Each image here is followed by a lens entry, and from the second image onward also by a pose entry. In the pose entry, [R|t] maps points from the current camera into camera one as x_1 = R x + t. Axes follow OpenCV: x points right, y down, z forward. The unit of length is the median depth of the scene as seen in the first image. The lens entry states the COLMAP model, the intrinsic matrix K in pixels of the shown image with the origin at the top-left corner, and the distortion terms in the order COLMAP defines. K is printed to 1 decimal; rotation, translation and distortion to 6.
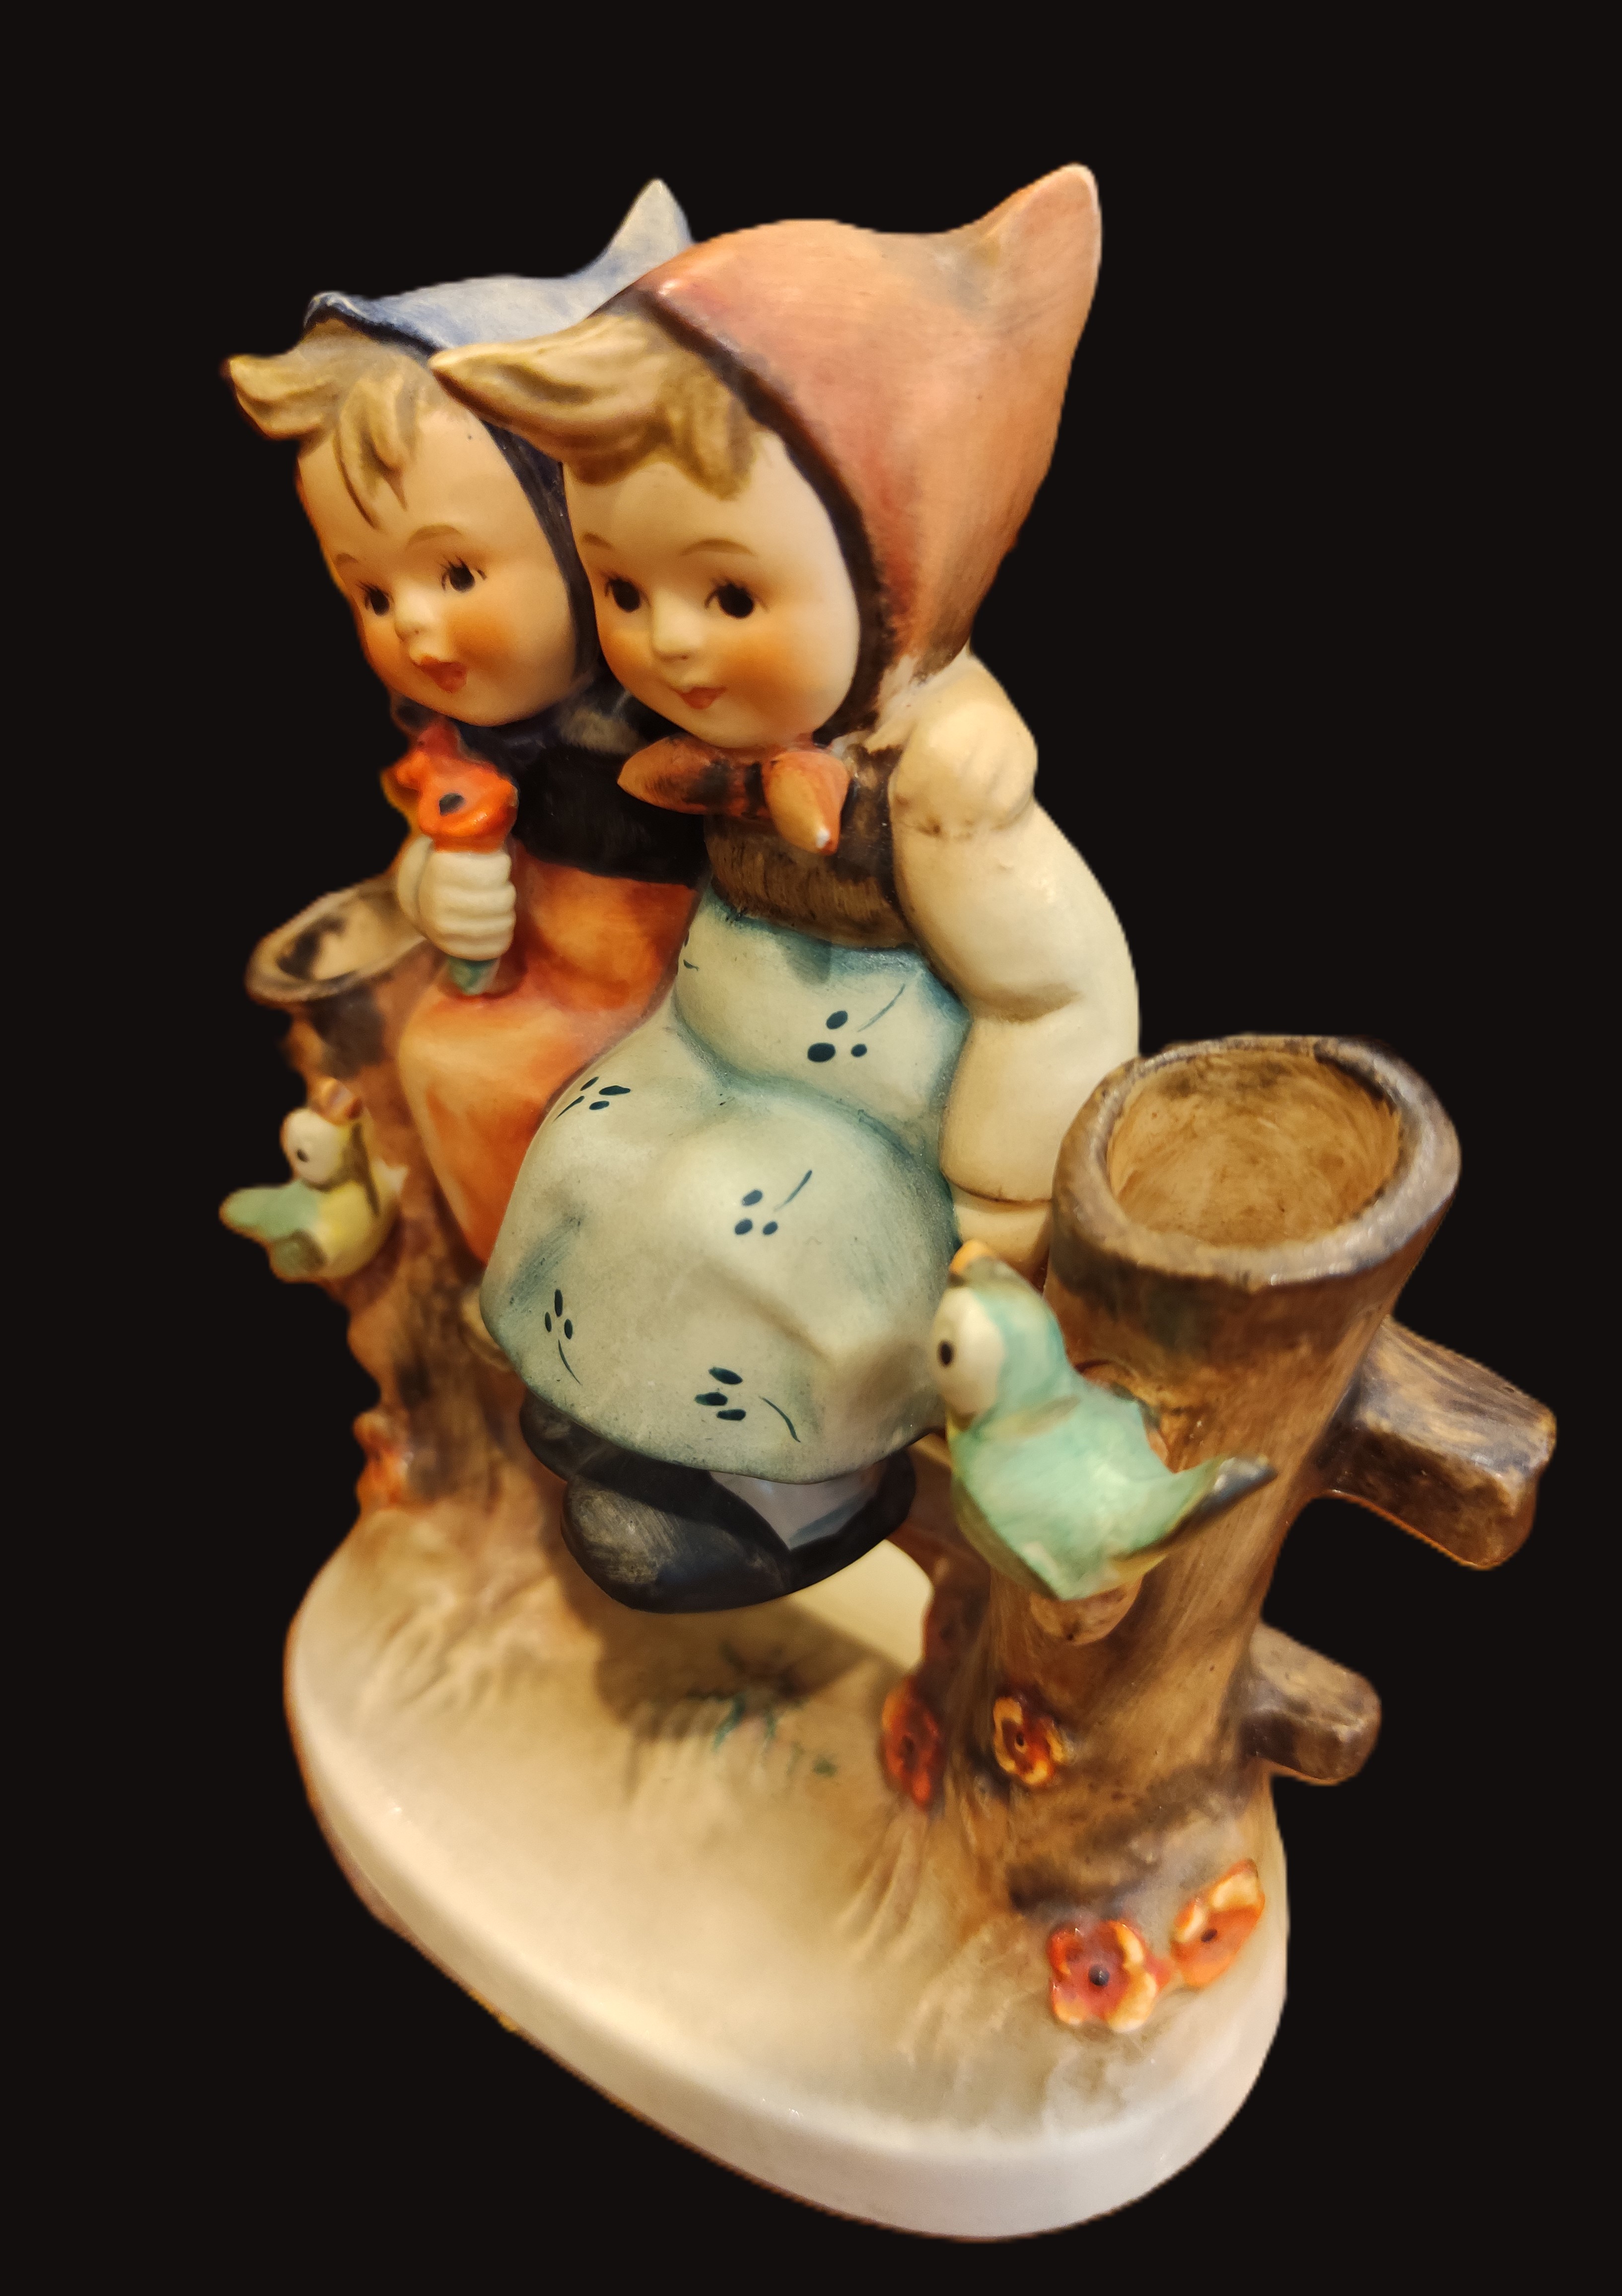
lens RADIAL K [[1736.7, 0, 811.1], [0, 1736.7, 1098.9], [0, 0, 1]] dist [-0.013145, -0.006184]
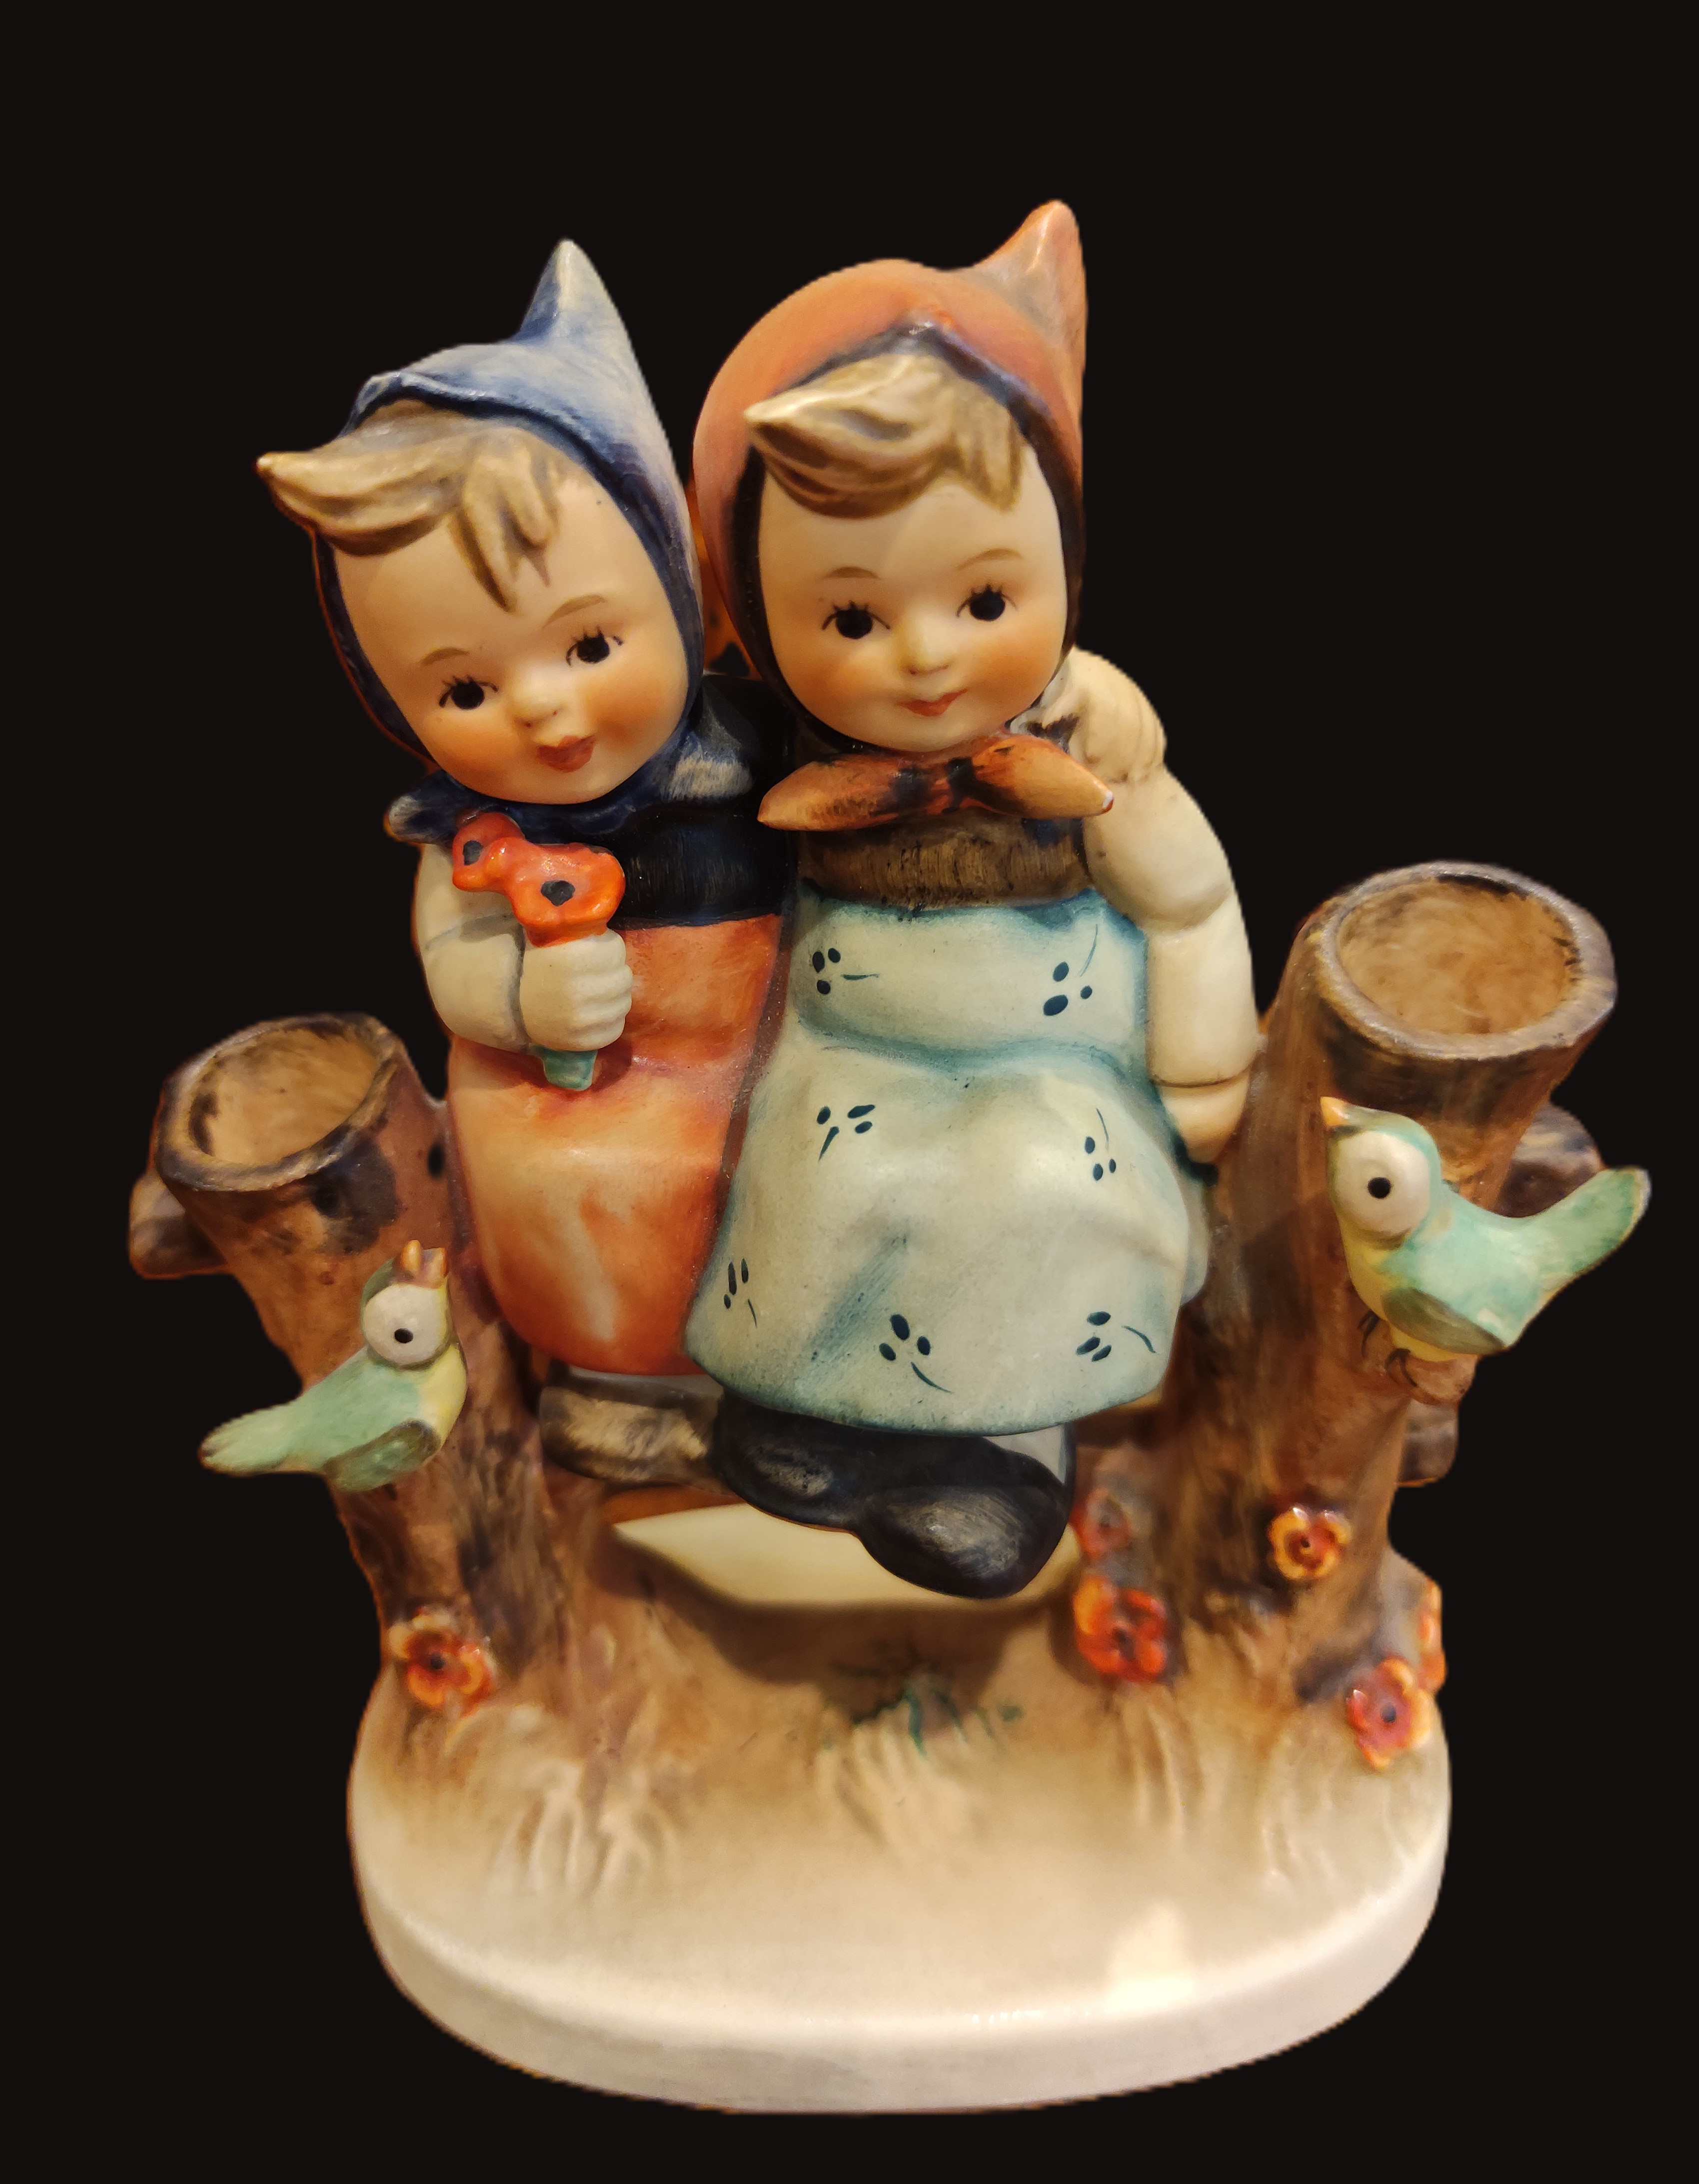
lens RADIAL K [[1721.0, 0, 847.5], [0, 1721.0, 1008.0], [0, 0, 1]] dist [-0.002026, -0.001571]
pose [[0.801517, -0.286100, 0.525088, -0.659850], [0.320737, 0.946803, 0.026290, -0.094778], [-0.504676, 0.147343, 0.850642, 0.153947]]
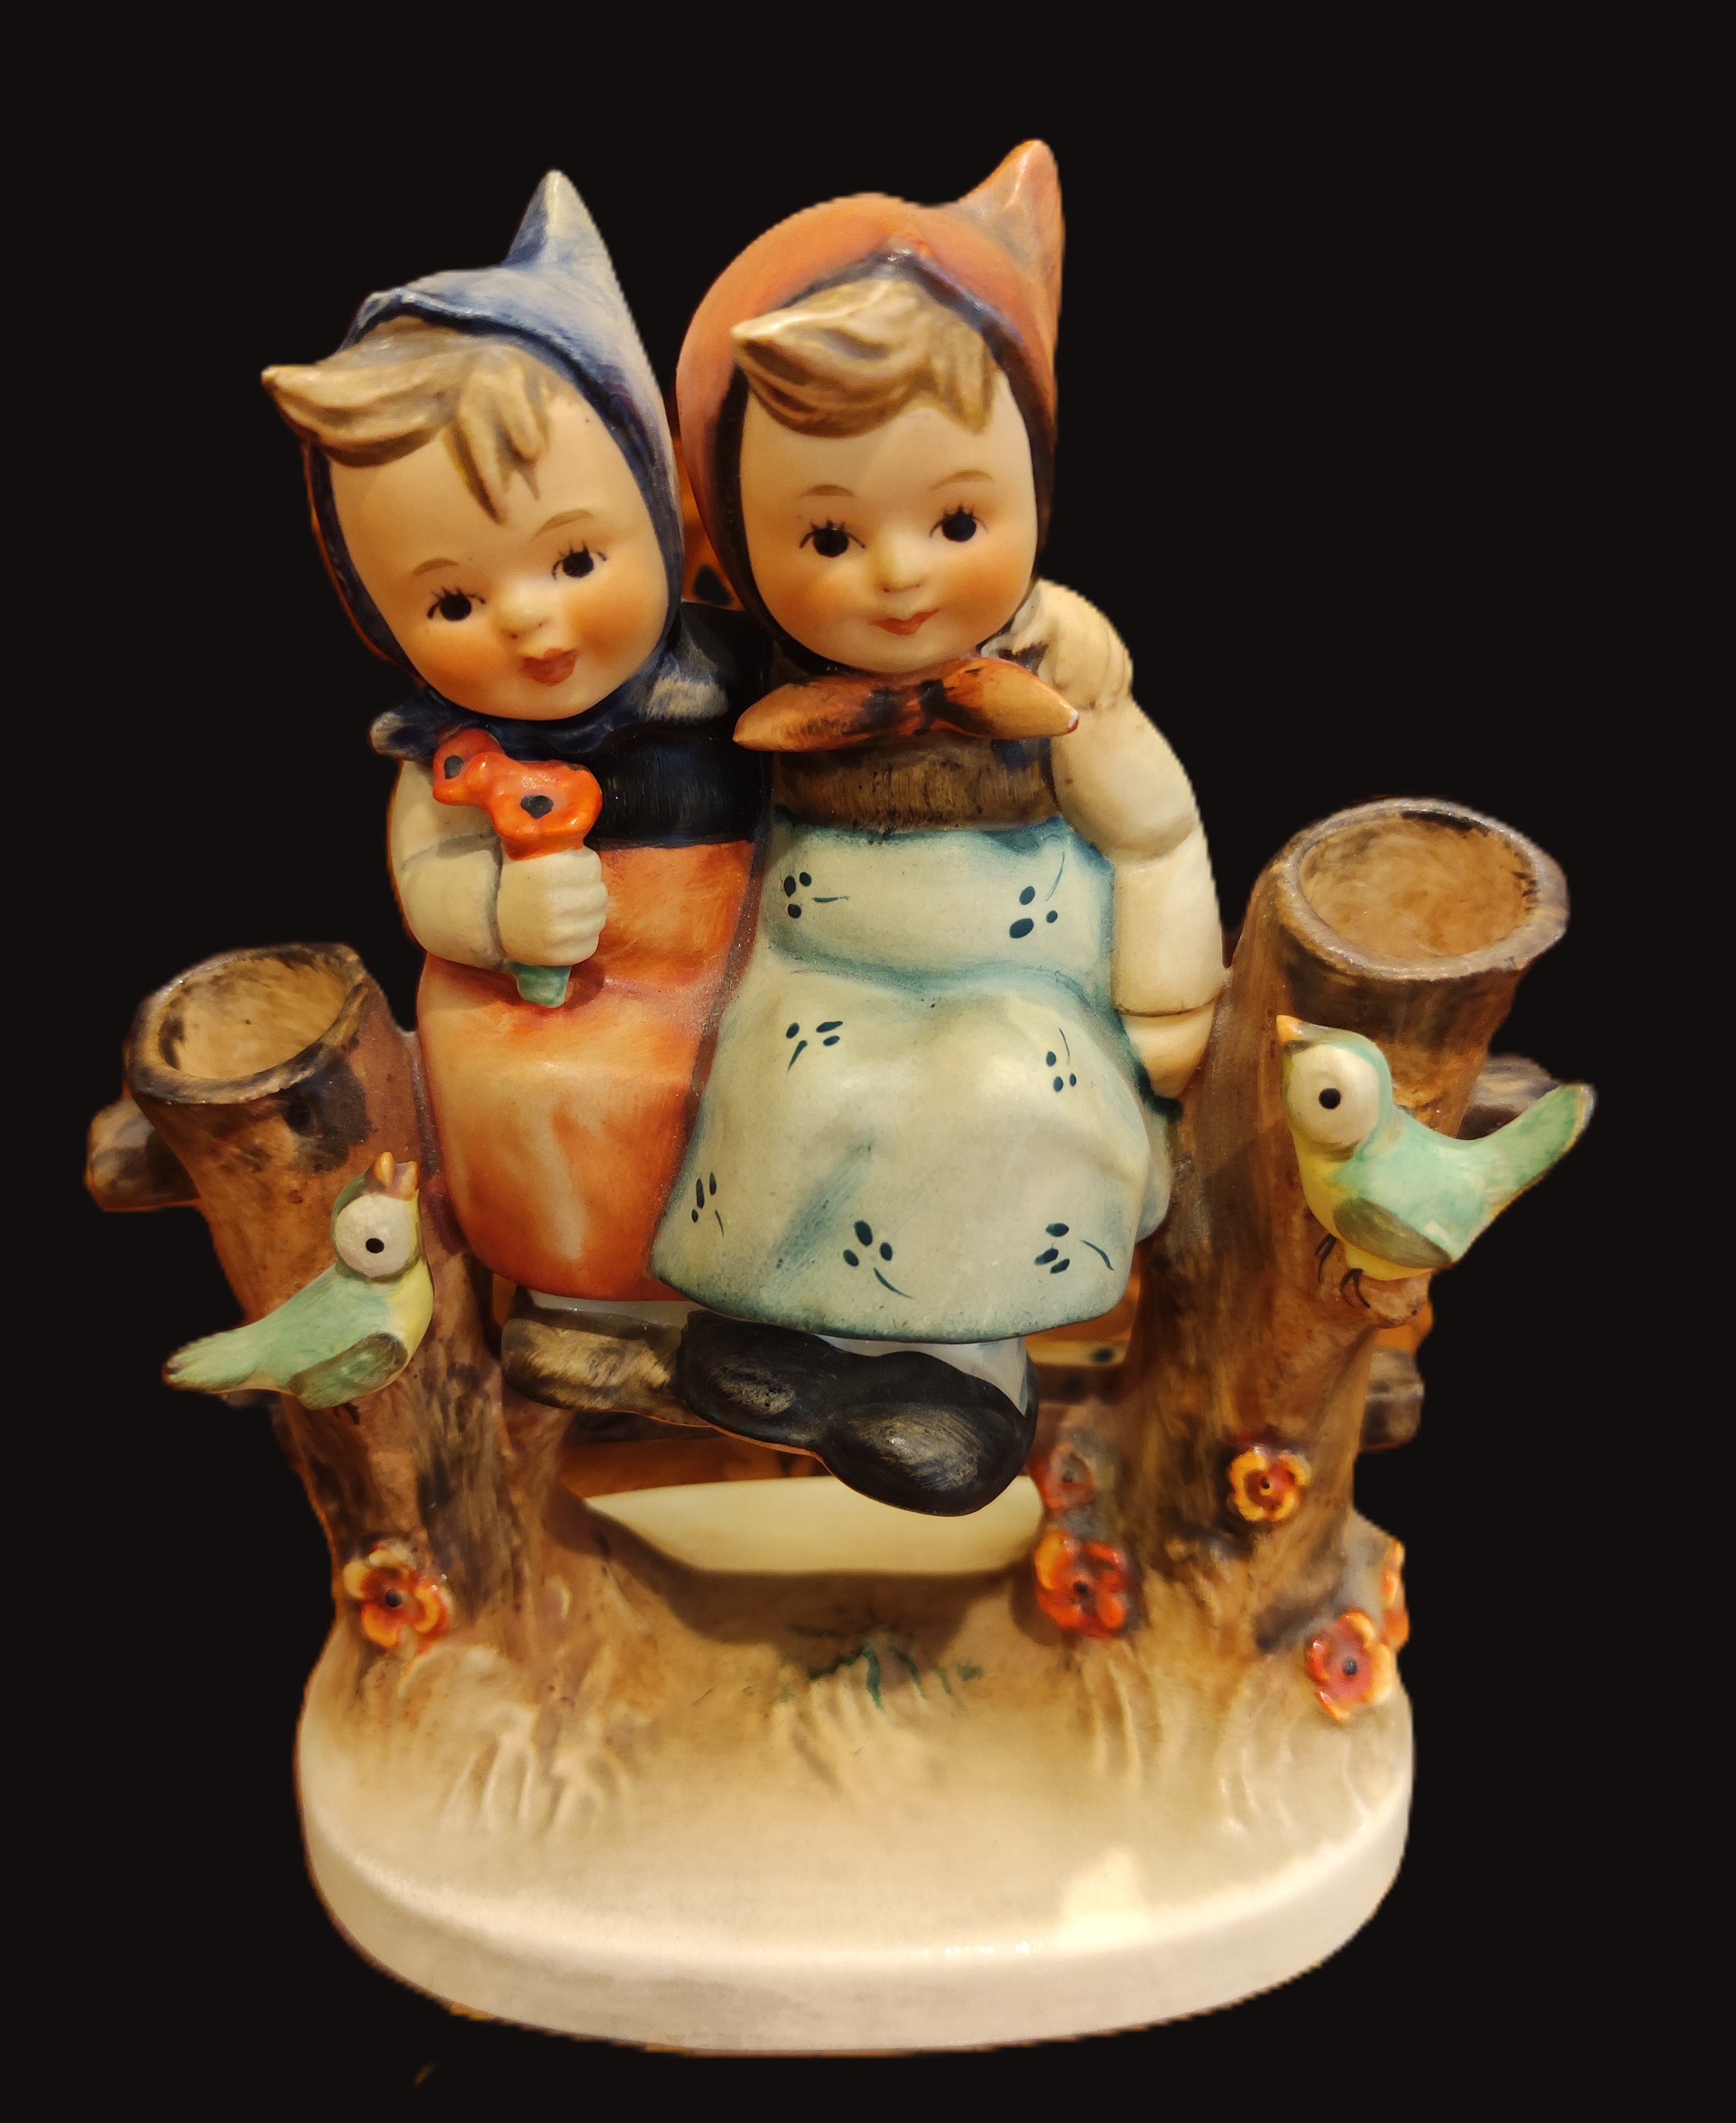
lens RADIAL K [[1950.1, 0, 816.8], [0, 1950.1, 1059.2], [0, 0, 1]] dist [0.018614, -0.008802]
pose [[0.805493, -0.270115, 0.527465, -0.774506], [0.304422, 0.952265, 0.022771, -0.015212], [-0.508437, 0.142230, 0.849272, 0.024225]]
